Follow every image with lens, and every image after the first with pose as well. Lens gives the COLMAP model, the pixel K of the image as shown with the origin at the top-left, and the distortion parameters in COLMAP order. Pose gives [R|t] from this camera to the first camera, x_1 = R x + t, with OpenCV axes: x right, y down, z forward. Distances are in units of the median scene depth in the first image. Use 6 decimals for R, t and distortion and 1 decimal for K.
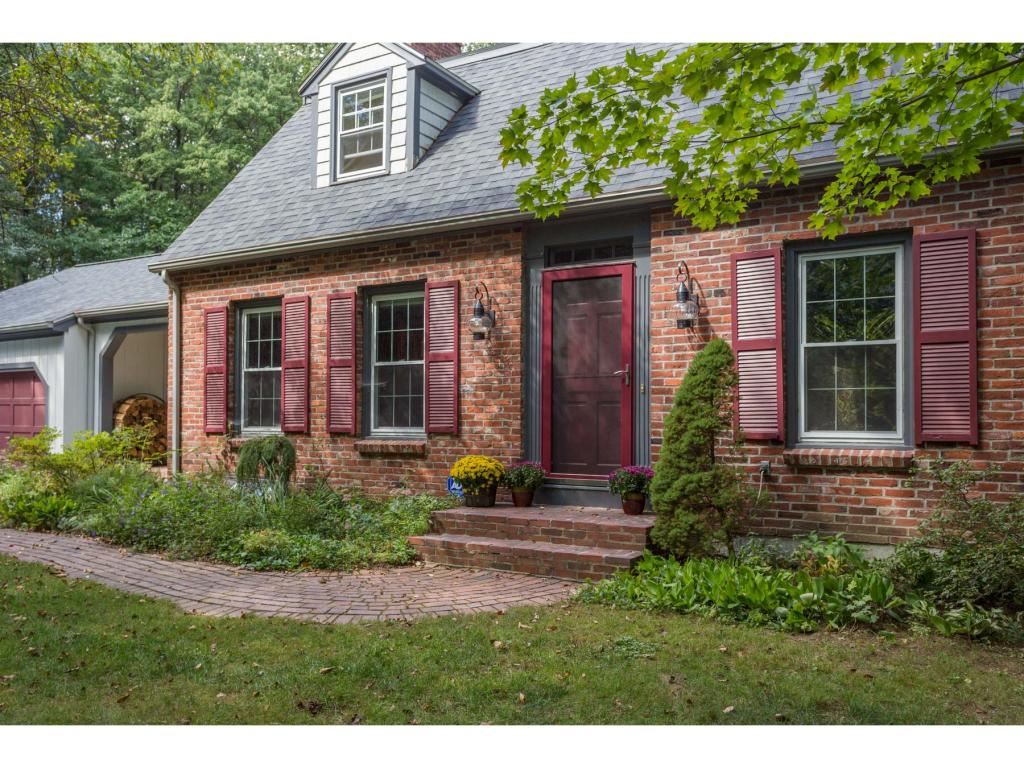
lens RADIAL K [[852.8, 0, 512.0], [0, 852.8, 384.0], [0, 0, 1]] dist [0.040574, -0.001487]
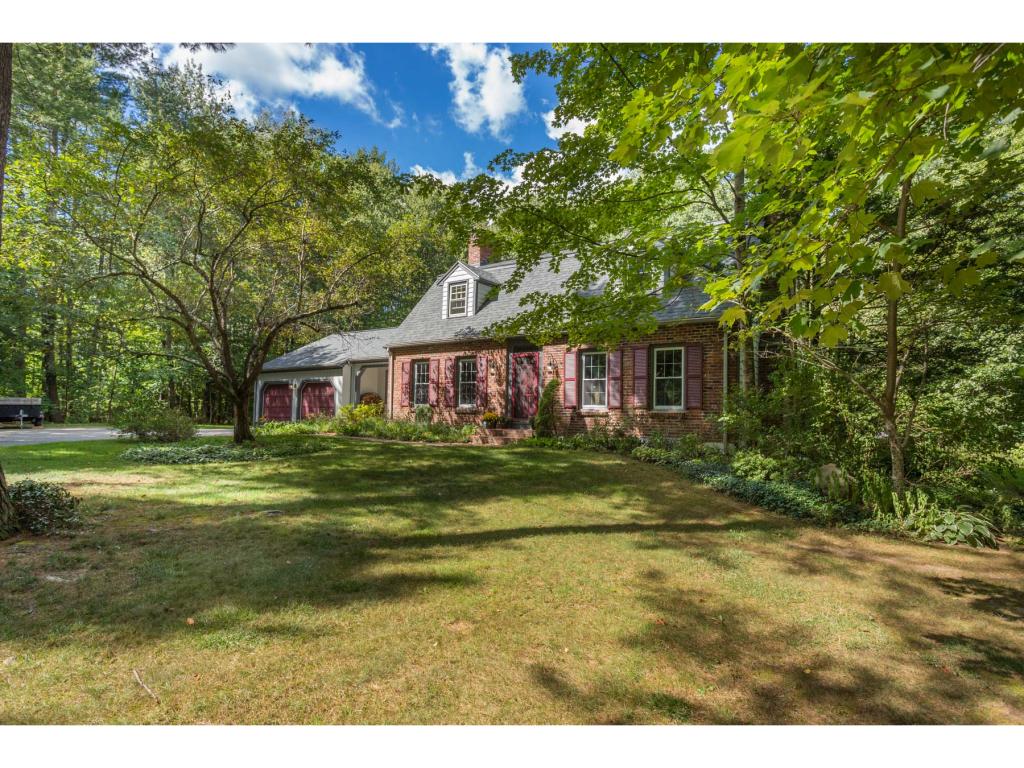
lens RADIAL K [[593.7, 0, 512.0], [0, 593.7, 384.0], [0, 0, 1]] dist [0.000645, 0.000103]
pose [[0.994900, 0.009009, -0.100468, 0.206088], [-0.009714, 0.999932, -0.006525, -0.006626], [0.100402, 0.007467, 0.994919, -0.951787]]
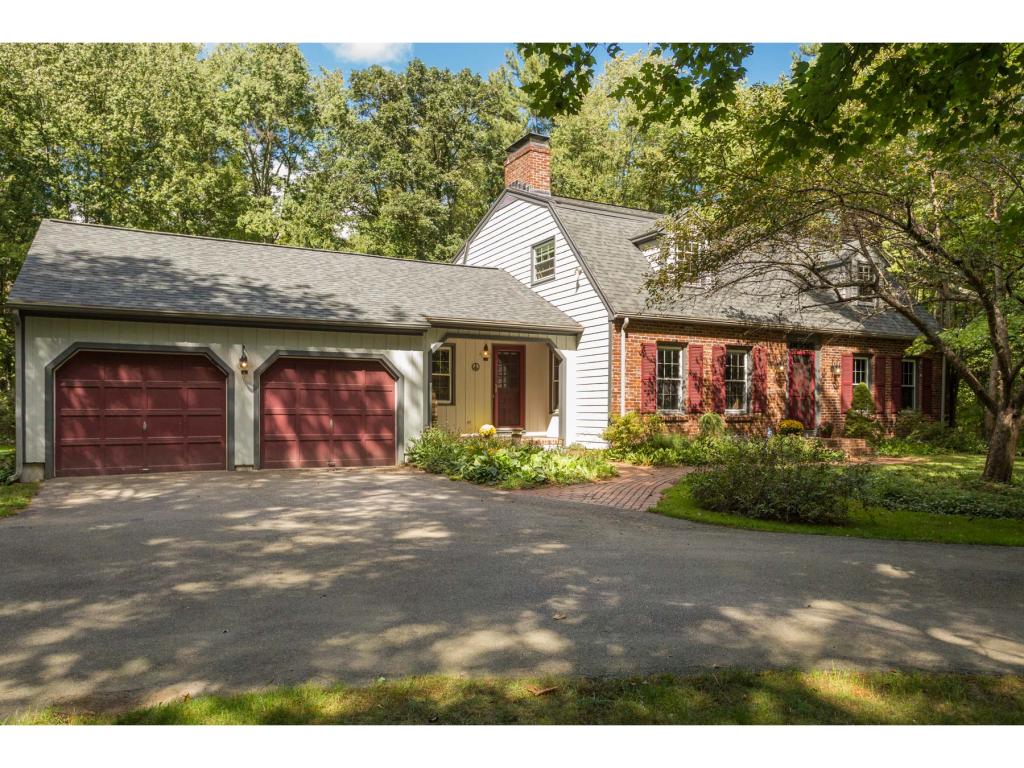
lens RADIAL K [[684.2, 0, 512.0], [0, 684.2, 384.0], [0, 0, 1]] dist [0.001483, -0.000111]
pose [[0.510141, 0.028338, 0.859624, -1.841417], [-0.041020, 0.999121, -0.008593, 0.023057], [-0.859112, -0.030878, 0.510855, 0.532059]]
